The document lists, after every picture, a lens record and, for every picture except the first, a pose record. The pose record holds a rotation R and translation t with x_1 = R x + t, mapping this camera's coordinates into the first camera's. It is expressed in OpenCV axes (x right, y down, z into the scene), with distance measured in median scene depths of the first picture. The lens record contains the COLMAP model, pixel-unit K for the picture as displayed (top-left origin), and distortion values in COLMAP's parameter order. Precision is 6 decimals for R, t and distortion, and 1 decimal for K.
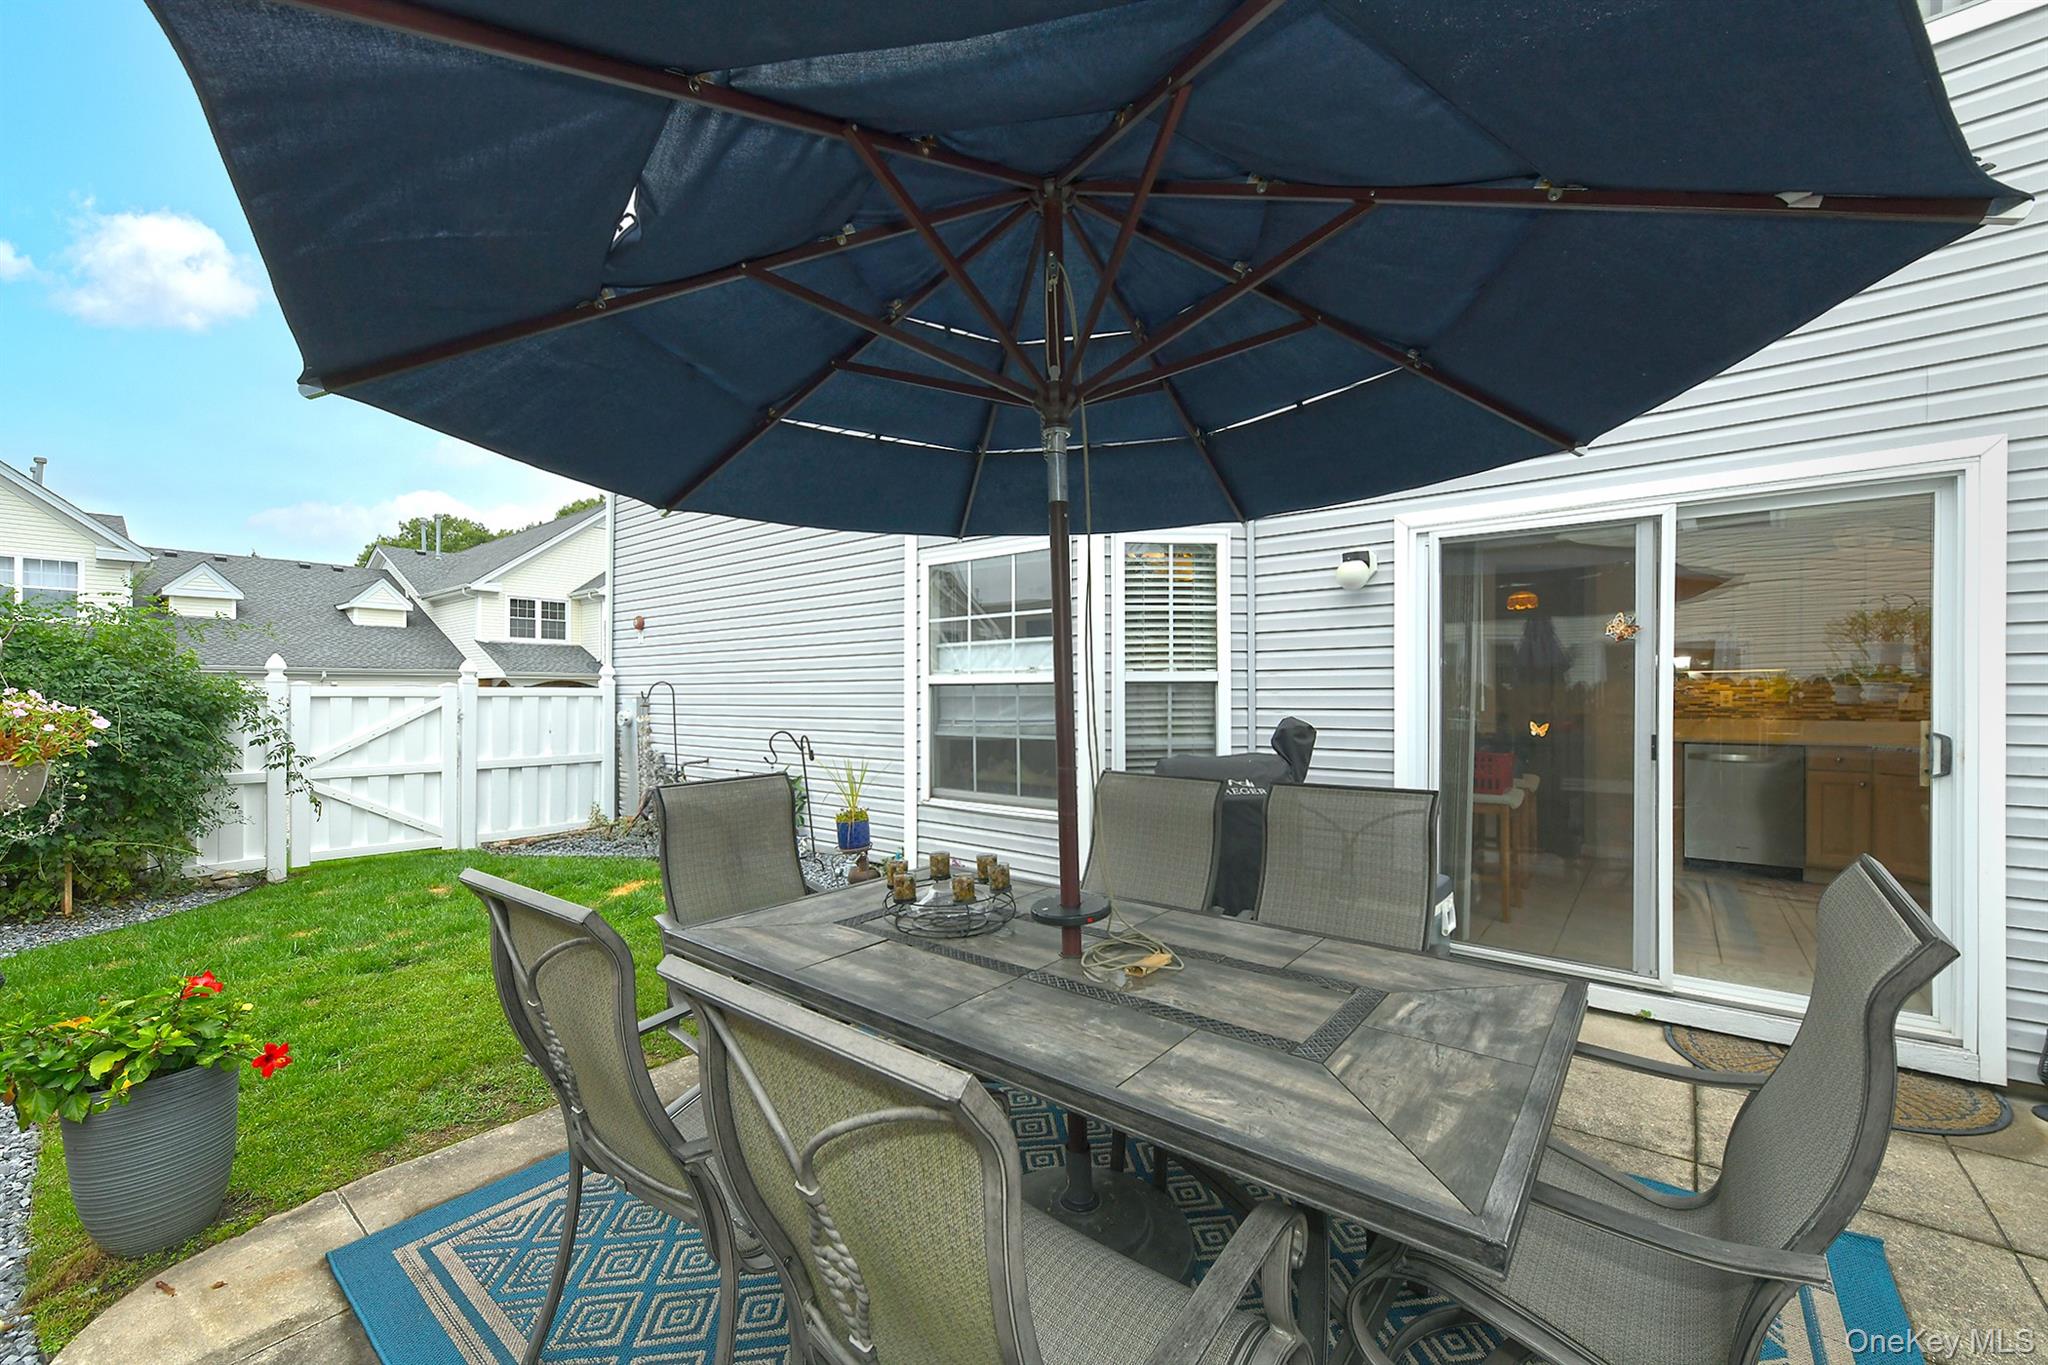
lens RADIAL K [[823.7, 0, 994.1], [0, 823.7, 678.9], [0, 0, 1]] dist [-0.014394, 0.001486]
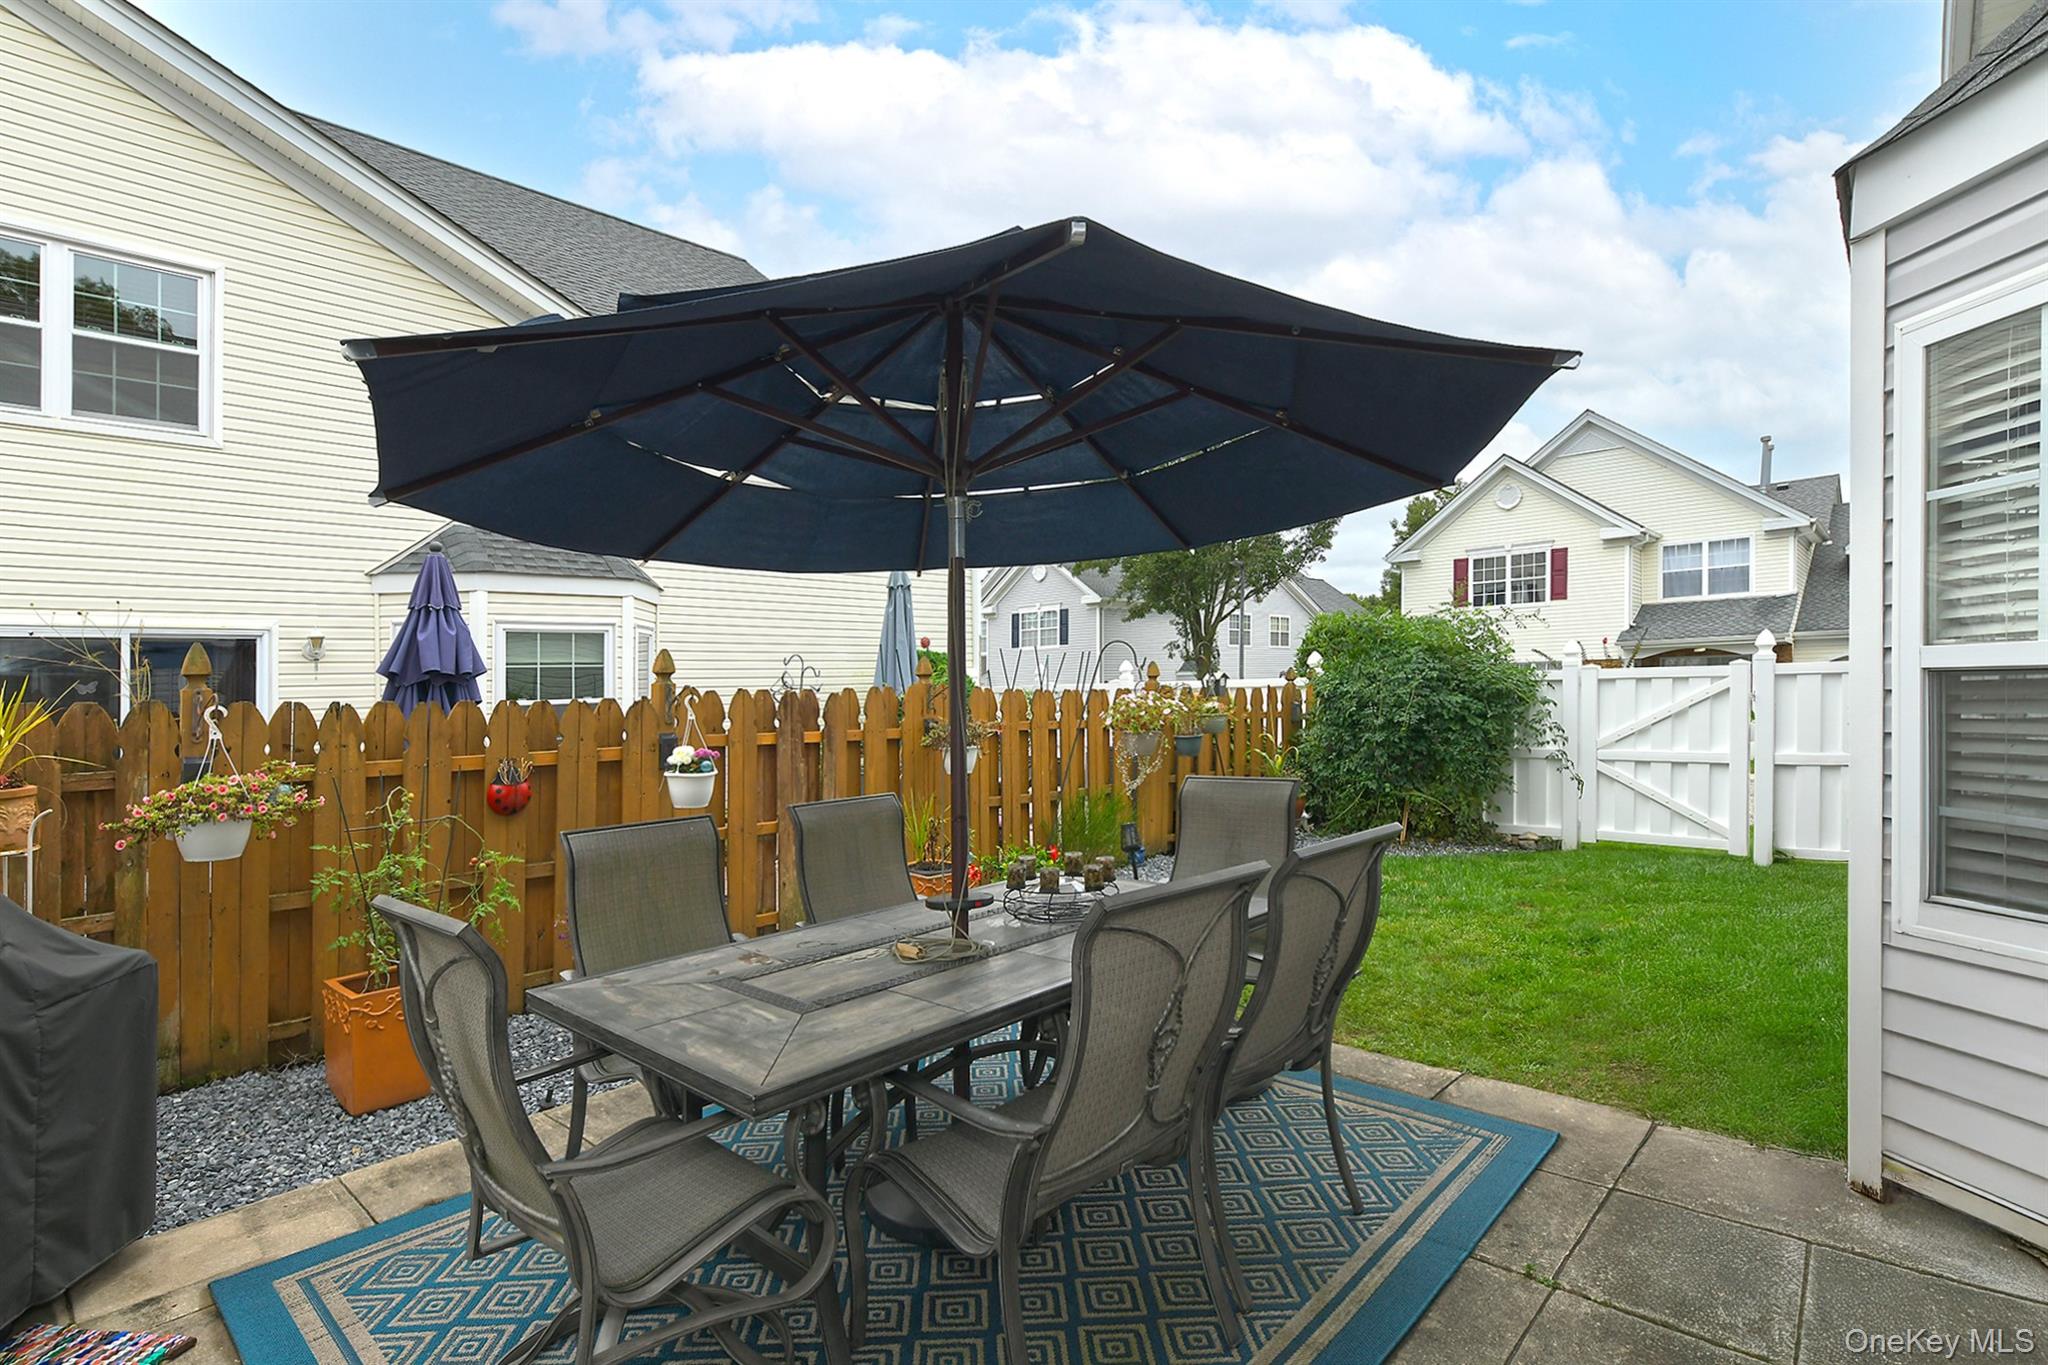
lens RADIAL K [[1019.8, 0, 1026.4], [0, 1019.8, 685.1], [0, 0, 1]] dist [-0.023169, 0.000062]
pose [[-0.058822, 0.005580, -0.998253, 0.431013], [0.044678, 0.998997, 0.002951, -0.005418], [0.997268, -0.044426, -0.059012, 0.340354]]
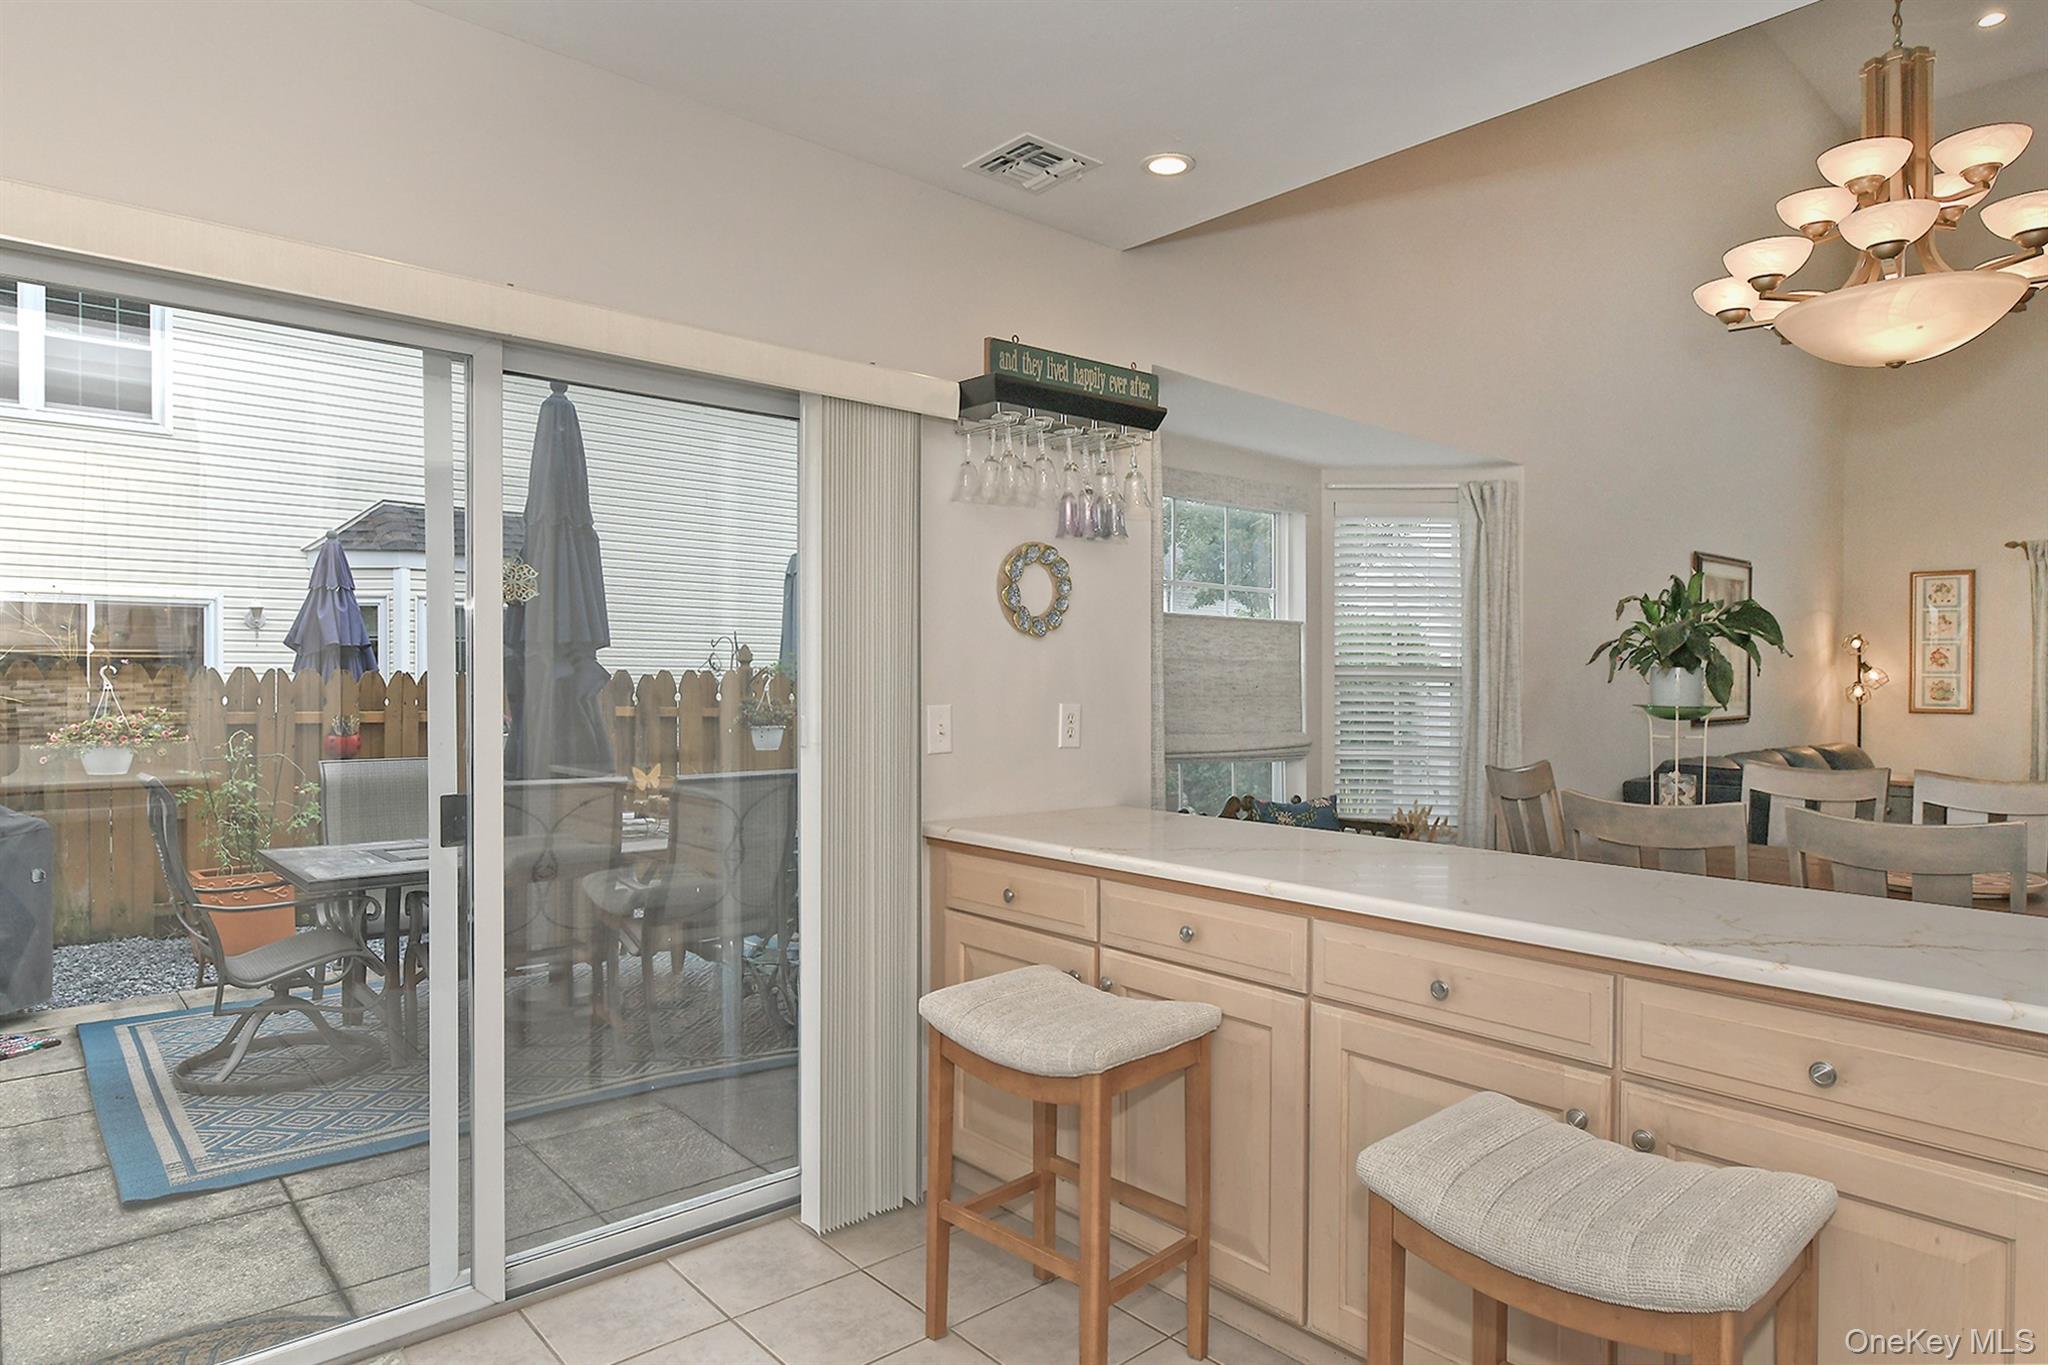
lens RADIAL K [[1246.6, 0, 1078.6], [0, 1246.6, 721.6], [0, 0, 1]] dist [-0.036978, 0.003435]
pose [[-0.140715, 0.041557, -0.989178, 0.720800], [0.014409, 0.999099, 0.039924, 0.003656], [0.989945, -0.008635, -0.141187, 0.719837]]
